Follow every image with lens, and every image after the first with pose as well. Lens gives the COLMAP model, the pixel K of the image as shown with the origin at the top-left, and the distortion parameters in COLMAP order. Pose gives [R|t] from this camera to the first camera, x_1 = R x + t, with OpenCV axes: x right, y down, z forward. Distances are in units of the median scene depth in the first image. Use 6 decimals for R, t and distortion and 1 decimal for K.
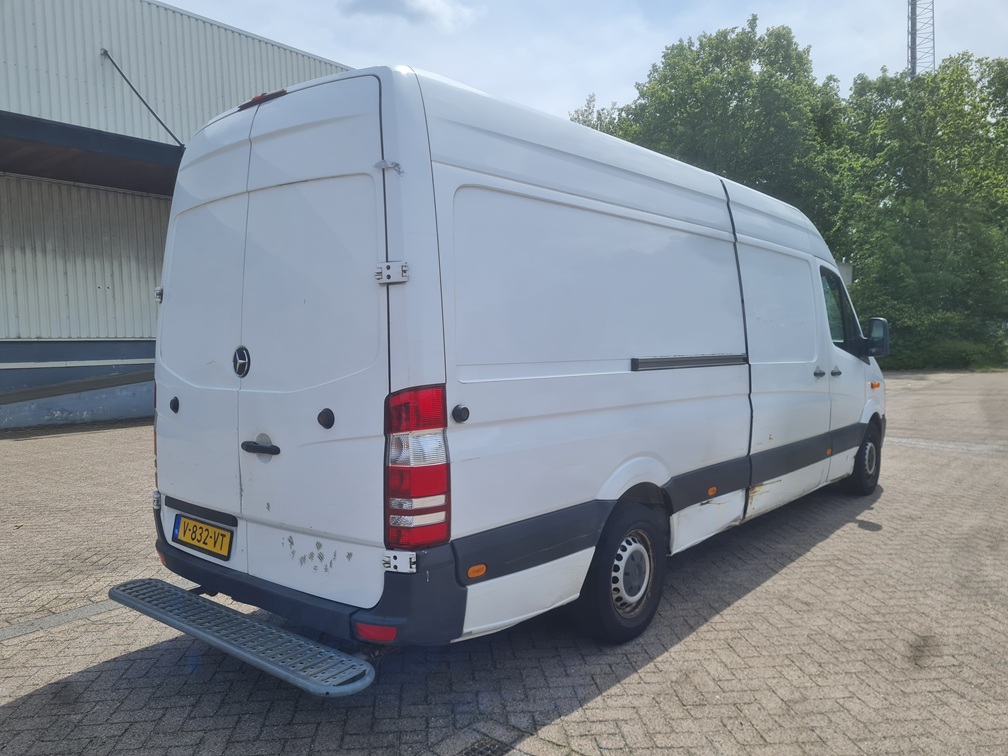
lens RADIAL K [[755.1, 0, 504.0], [0, 755.1, 378.0], [0, 0, 1]] dist [-0.002621, -0.004674]
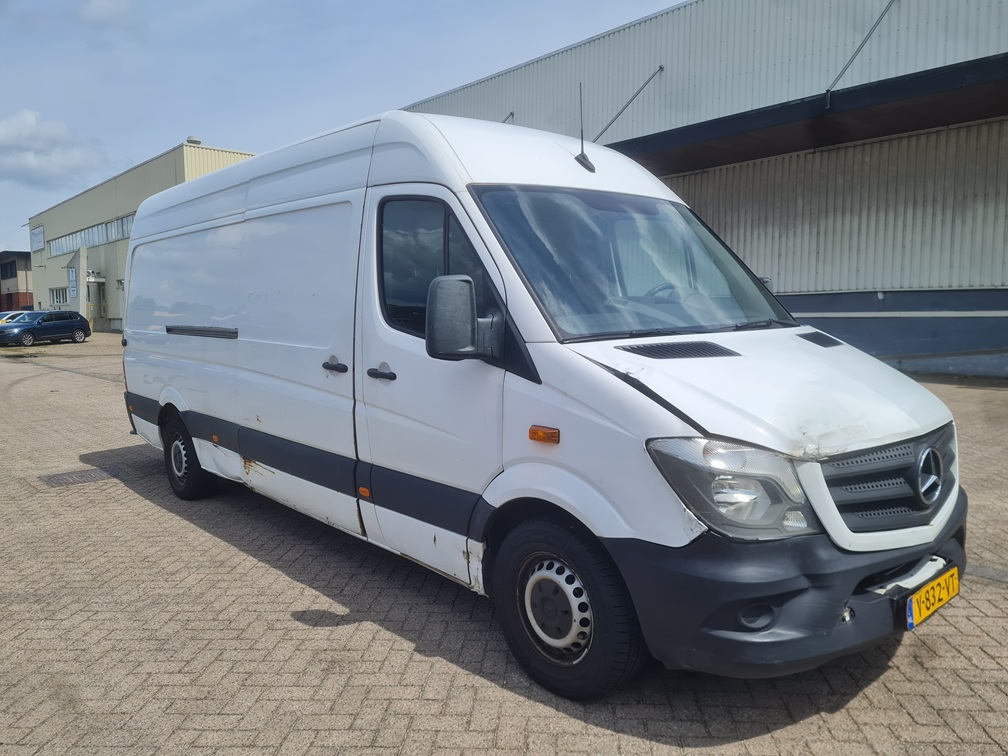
lens RADIAL K [[755.1, 0, 504.0], [0, 755.1, 378.0], [0, 0, 1]] dist [-0.002621, -0.004674]
pose [[-0.143518, 0.112595, -0.983222, 0.518136], [-0.027260, 0.992680, 0.117657, -0.038911], [0.989272, 0.043688, -0.139398, 0.601850]]
